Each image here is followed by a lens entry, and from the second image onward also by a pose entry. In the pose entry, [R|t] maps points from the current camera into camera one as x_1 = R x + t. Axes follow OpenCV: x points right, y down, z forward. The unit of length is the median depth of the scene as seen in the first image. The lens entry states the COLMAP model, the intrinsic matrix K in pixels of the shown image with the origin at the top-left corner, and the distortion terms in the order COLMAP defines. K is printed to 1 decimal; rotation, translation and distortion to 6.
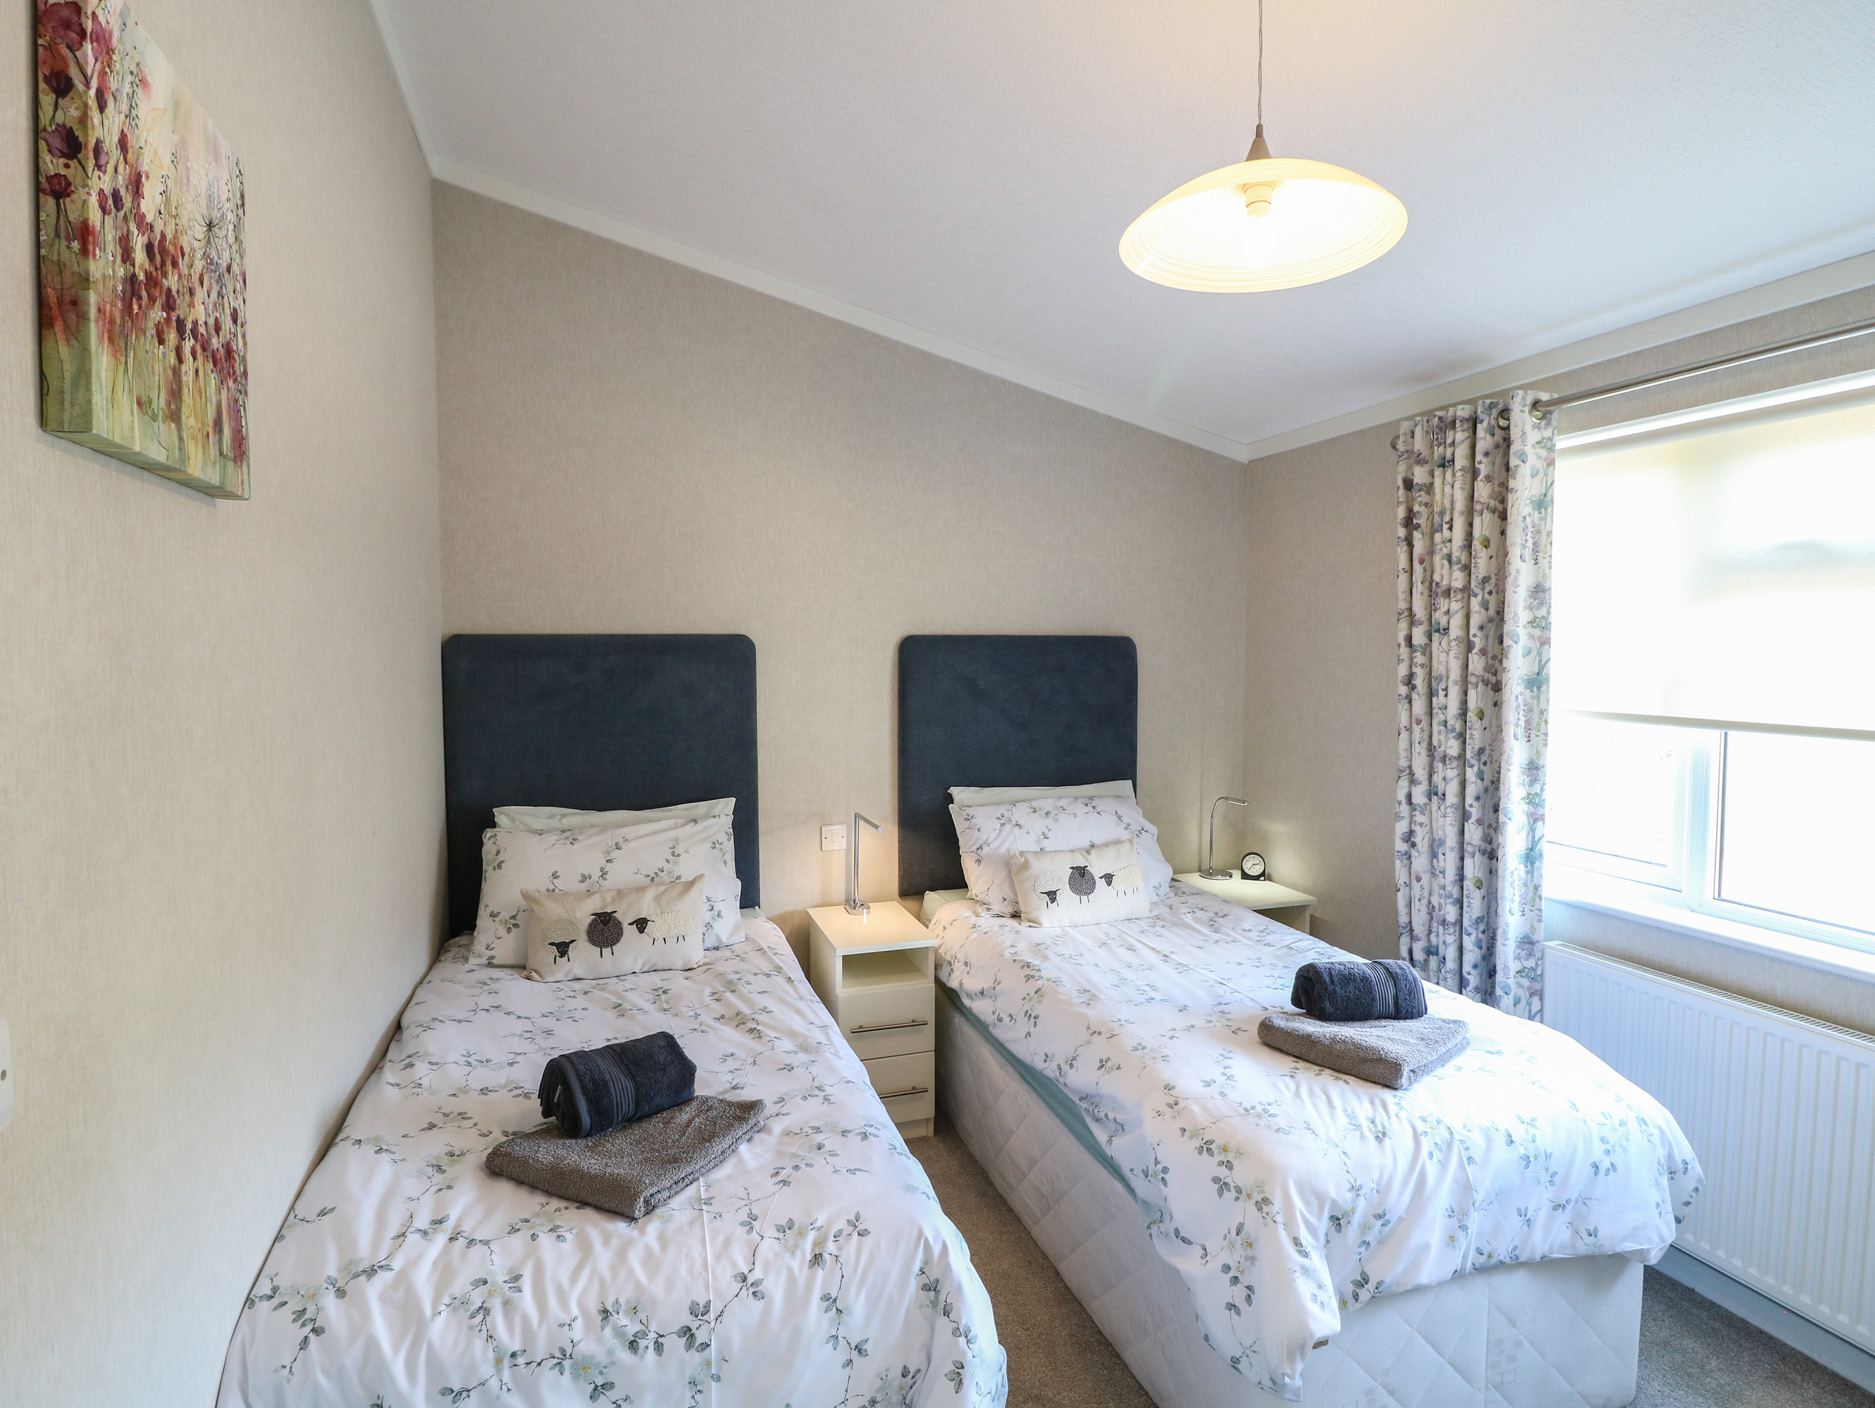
lens RADIAL K [[981.9, 0, 945.8], [0, 981.9, 702.3], [0, 0, 1]] dist [-0.007539, -0.010395]
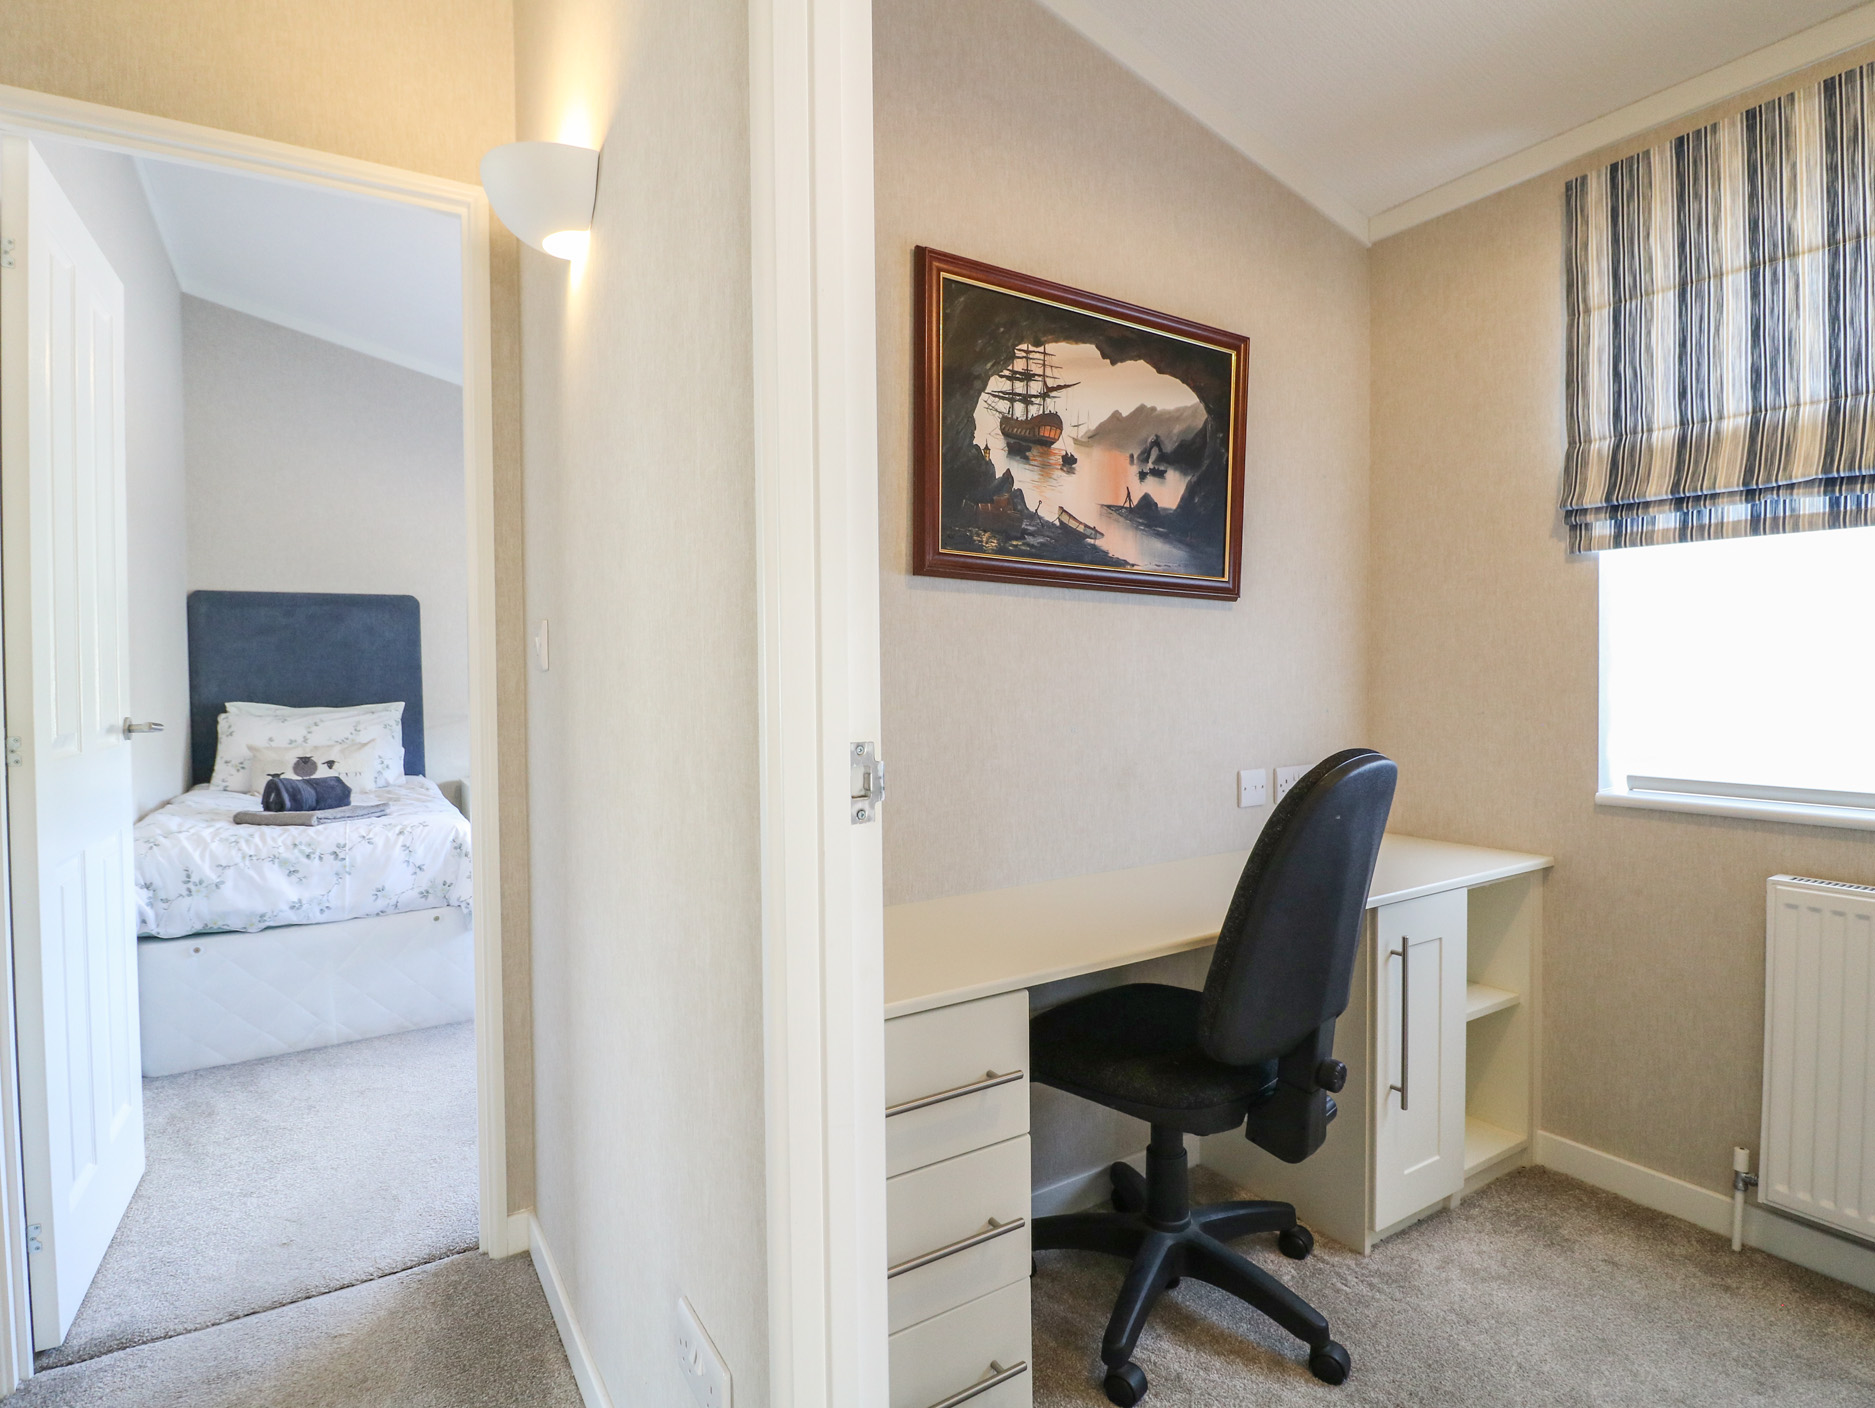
lens RADIAL K [[981.9, 0, 958.0], [0, 981.9, 689.2], [0, 0, 1]] dist [-0.007539, -0.010395]
pose [[0.972131, -0.017933, 0.233751, 0.311093], [0.027180, 0.998968, -0.036398, 0.185060], [-0.232857, 0.041737, 0.971615, -0.786313]]
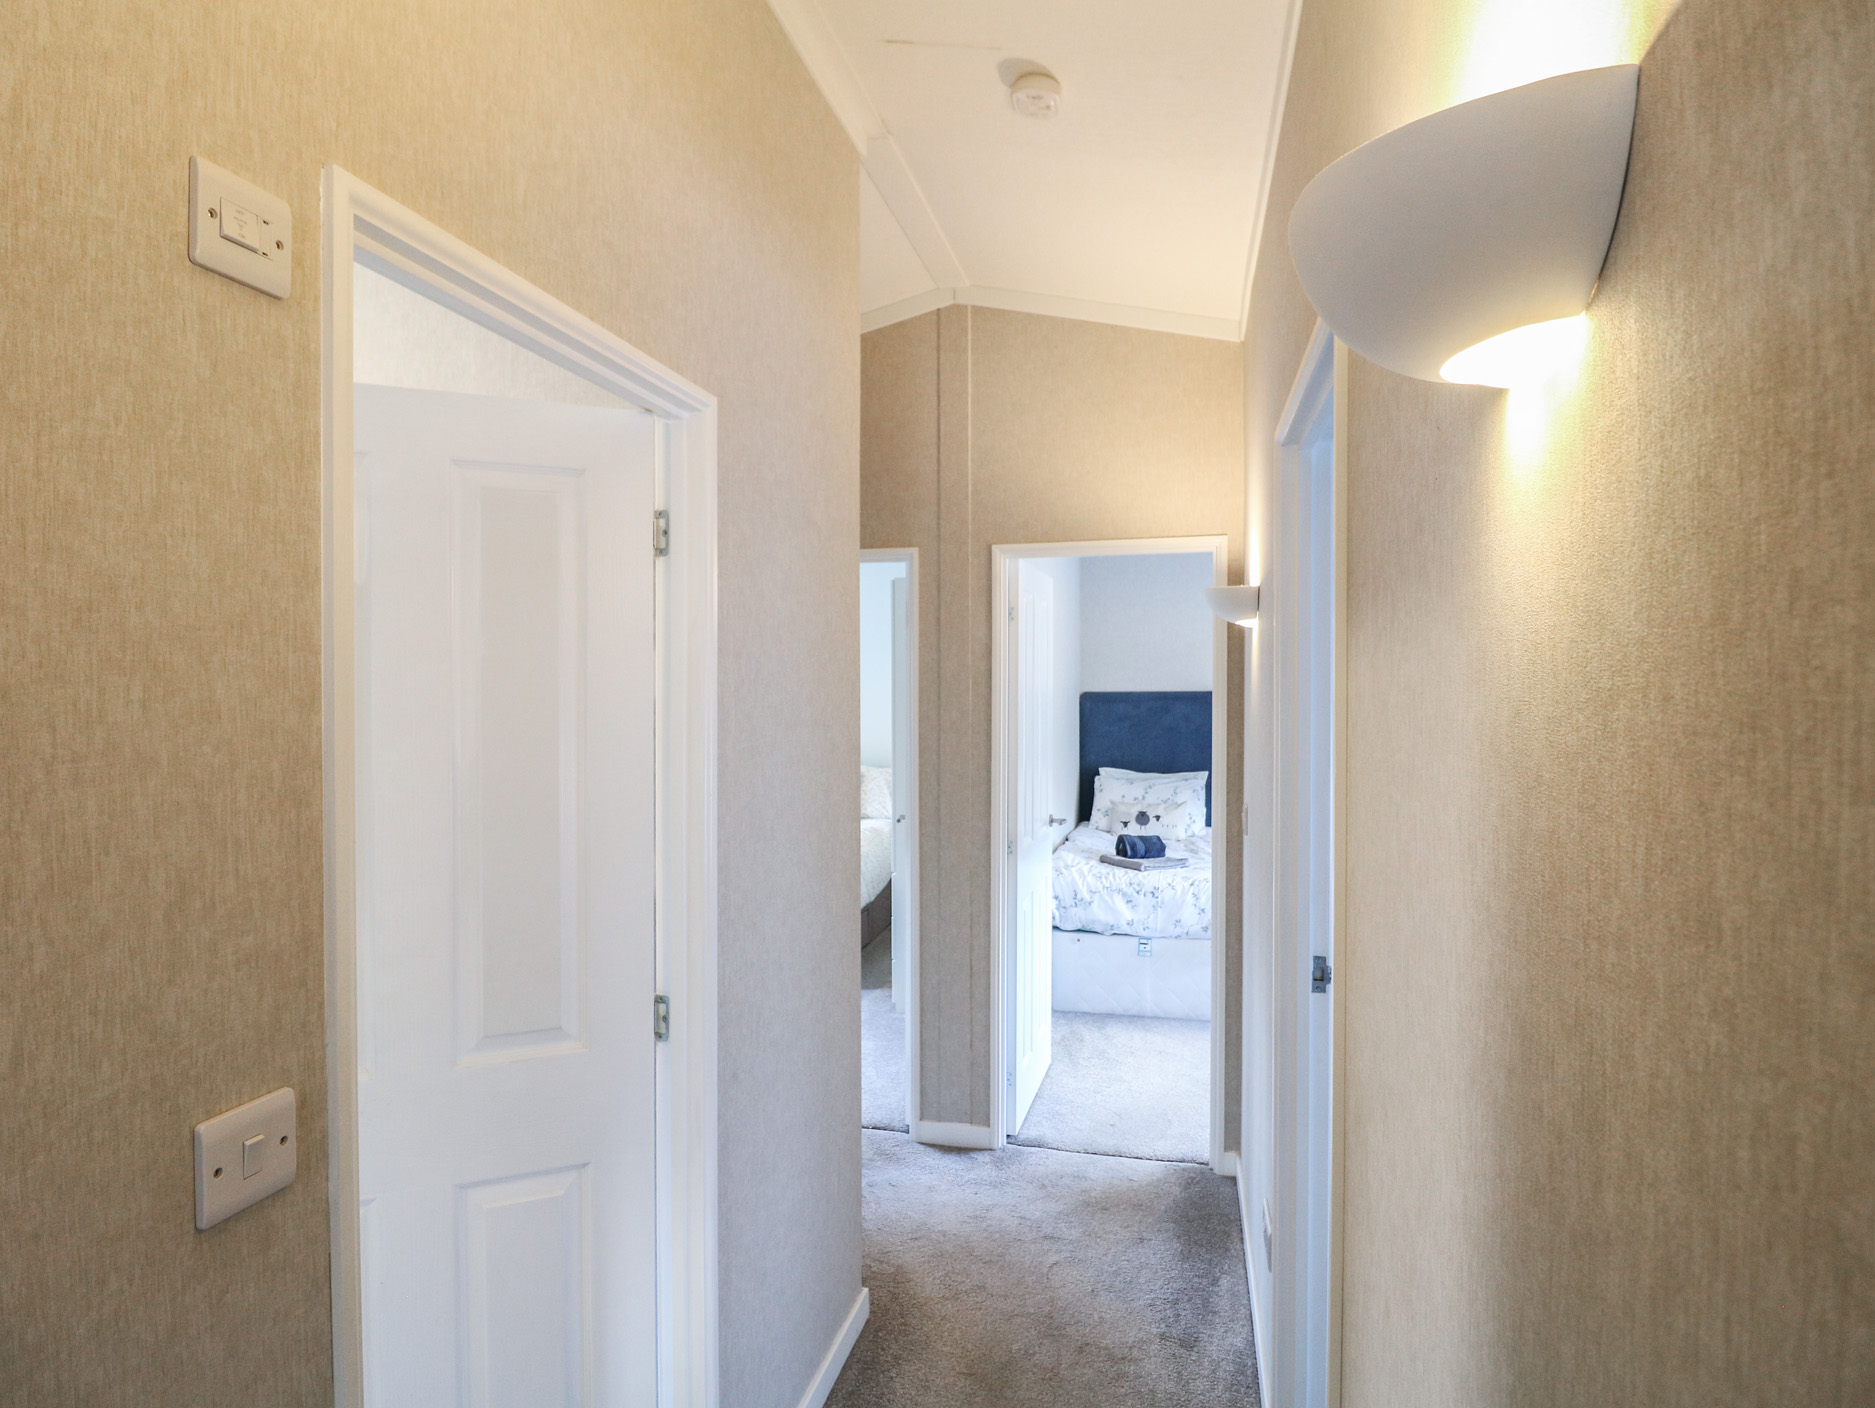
lens RADIAL K [[981.9, 0, 948.7], [0, 981.9, 690.4], [0, 0, 1]] dist [-0.007539, -0.010395]
pose [[0.844053, 0.002098, -0.536255, 0.502242], [-0.030689, 0.998542, -0.044398, 0.042431], [0.535380, 0.053931, 0.842888, -1.204117]]
